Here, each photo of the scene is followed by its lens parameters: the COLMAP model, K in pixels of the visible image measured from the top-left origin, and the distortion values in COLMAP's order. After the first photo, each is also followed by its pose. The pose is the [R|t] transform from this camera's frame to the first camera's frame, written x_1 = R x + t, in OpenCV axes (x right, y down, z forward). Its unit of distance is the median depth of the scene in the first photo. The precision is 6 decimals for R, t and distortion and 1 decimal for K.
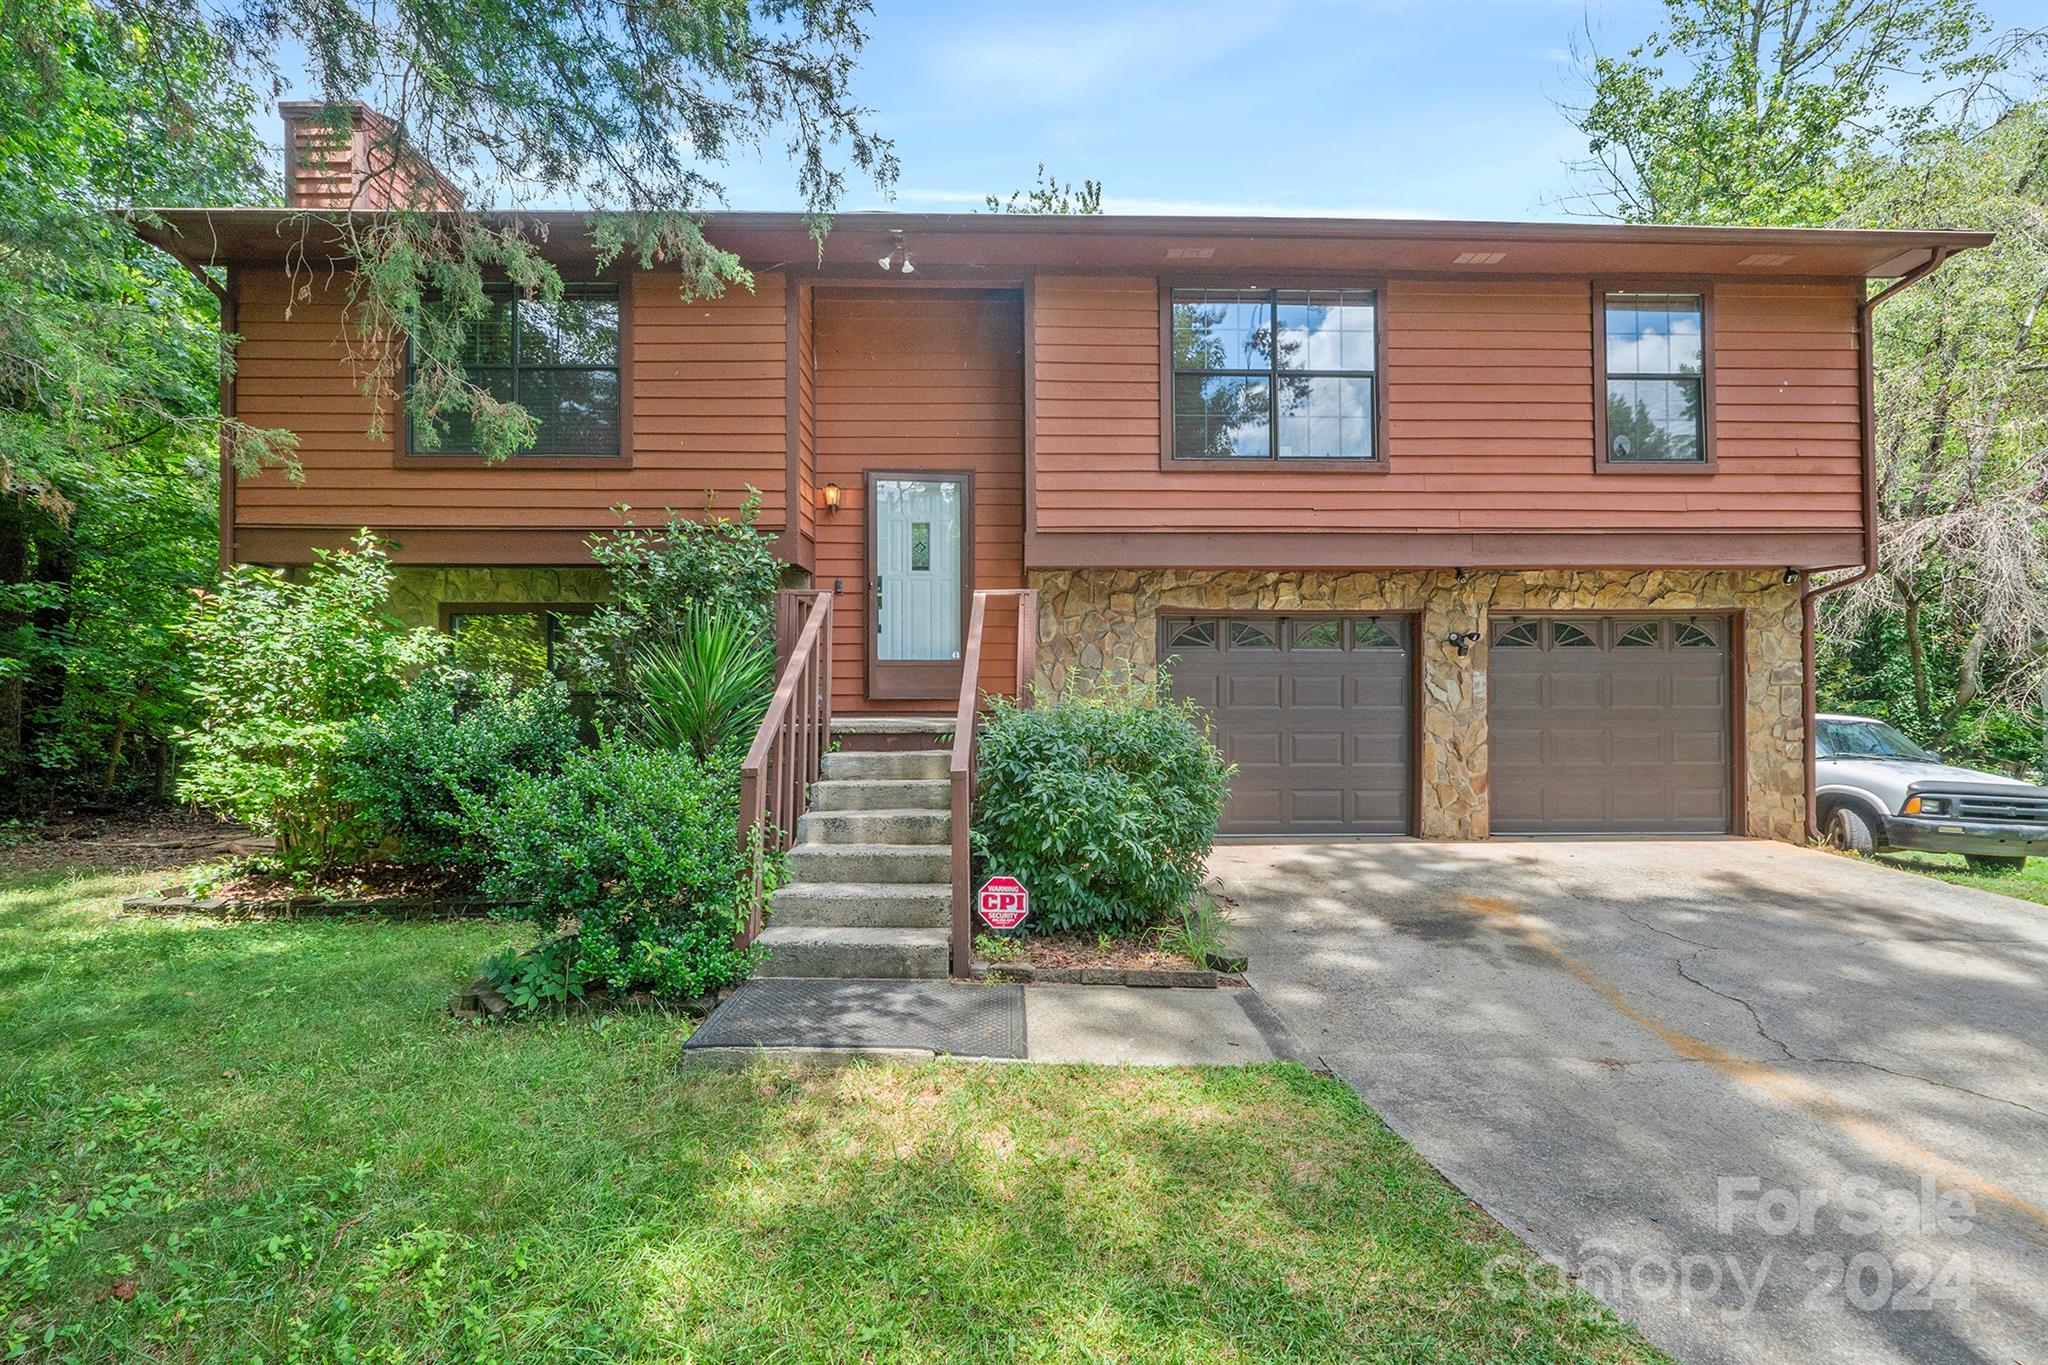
lens RADIAL K [[866.2, 0, 1017.7], [0, 866.2, 683.1], [0, 0, 1]] dist [-0.000456, -0.001961]
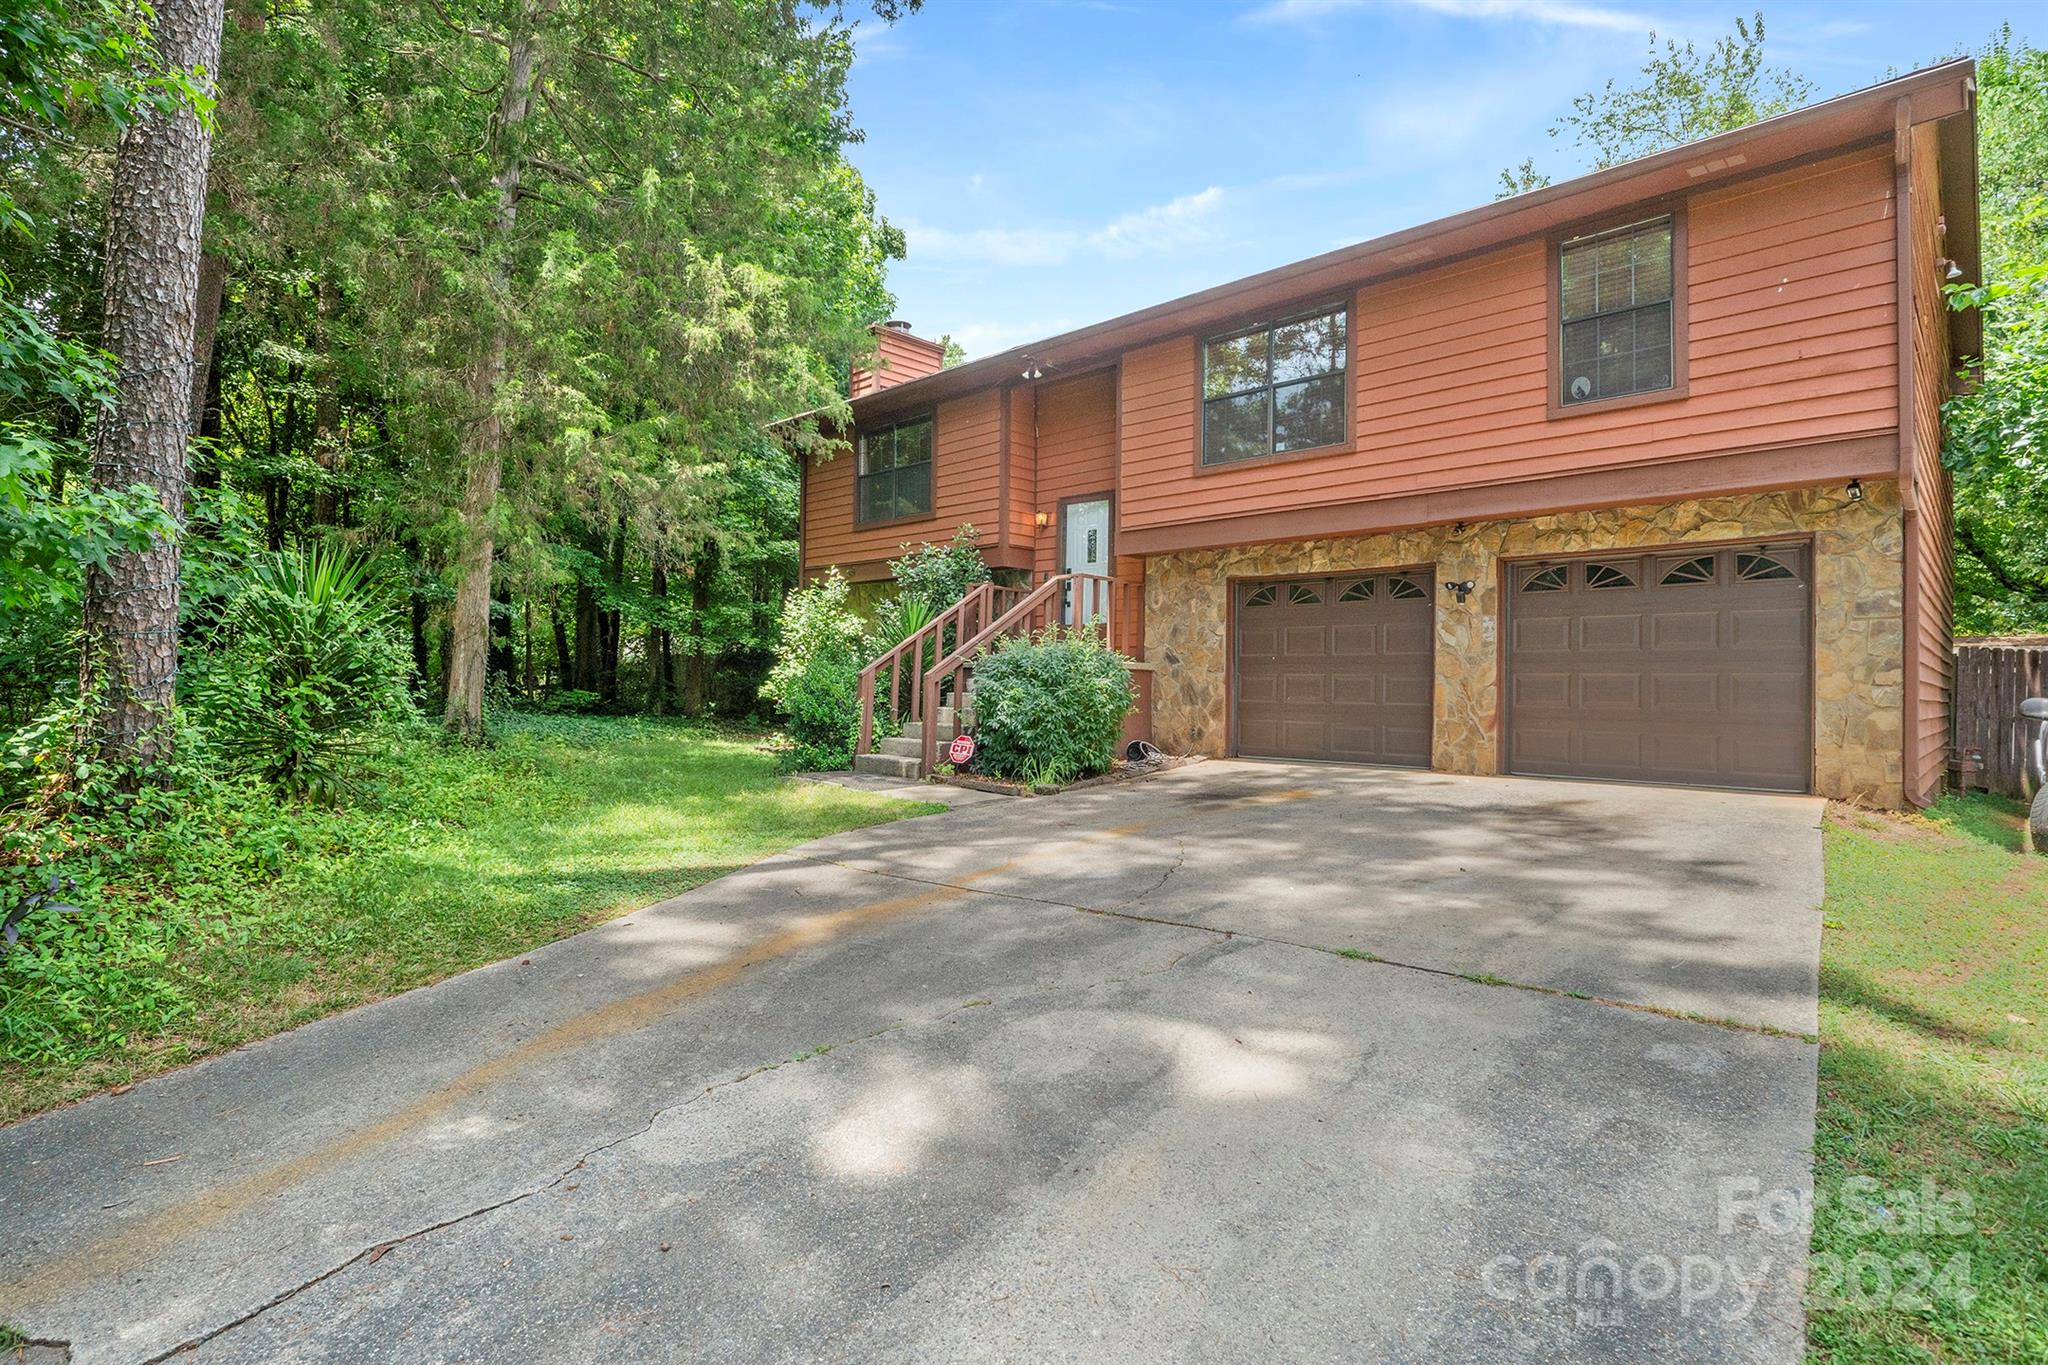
lens RADIAL K [[1035.8, 0, 1033.6], [0, 1035.8, 675.5], [0, 0, 1]] dist [0.000354, -0.000413]
pose [[0.704903, 0.000249, -0.709303, 1.042672], [-0.011815, 0.999865, -0.011390, 0.079739], [0.709205, 0.016409, 0.704811, -0.287037]]
